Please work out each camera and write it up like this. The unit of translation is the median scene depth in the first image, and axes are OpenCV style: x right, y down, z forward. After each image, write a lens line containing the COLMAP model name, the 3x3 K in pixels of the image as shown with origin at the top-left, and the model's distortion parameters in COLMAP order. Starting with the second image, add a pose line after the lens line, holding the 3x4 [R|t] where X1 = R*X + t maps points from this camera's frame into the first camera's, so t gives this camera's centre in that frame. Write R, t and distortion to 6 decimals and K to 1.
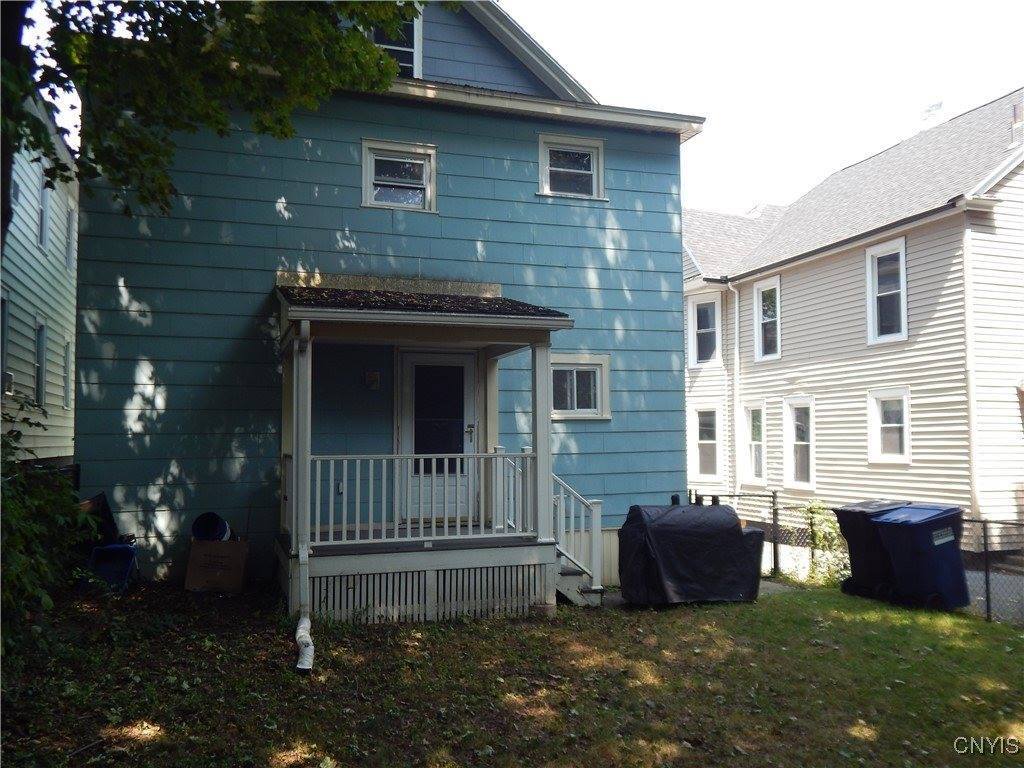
lens RADIAL K [[856.6, 0, 509.9], [0, 856.6, 385.5], [0, 0, 1]] dist [0.022910, -0.025832]
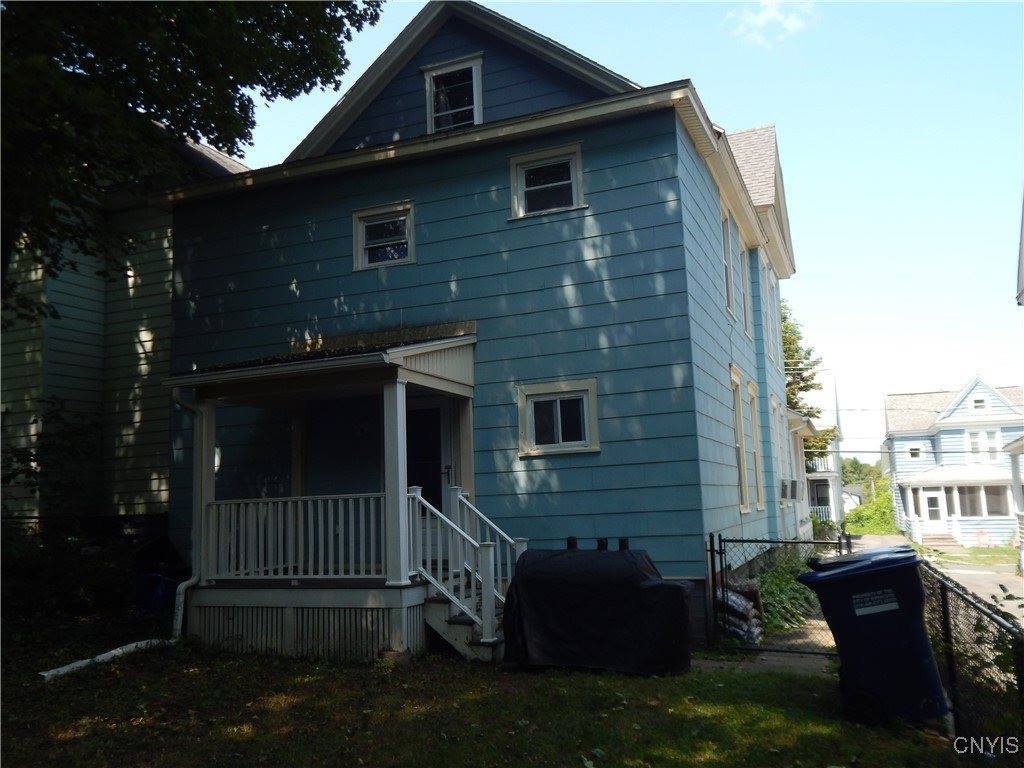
lens RADIAL K [[856.6, 0, 511.4], [0, 856.6, 383.5], [0, 0, 1]] dist [0.022910, -0.025832]
pose [[0.757270, -0.111808, -0.643460, 0.634696], [0.072686, 0.993545, -0.087096, 0.041413], [0.649044, 0.019185, 0.760509, 0.282658]]
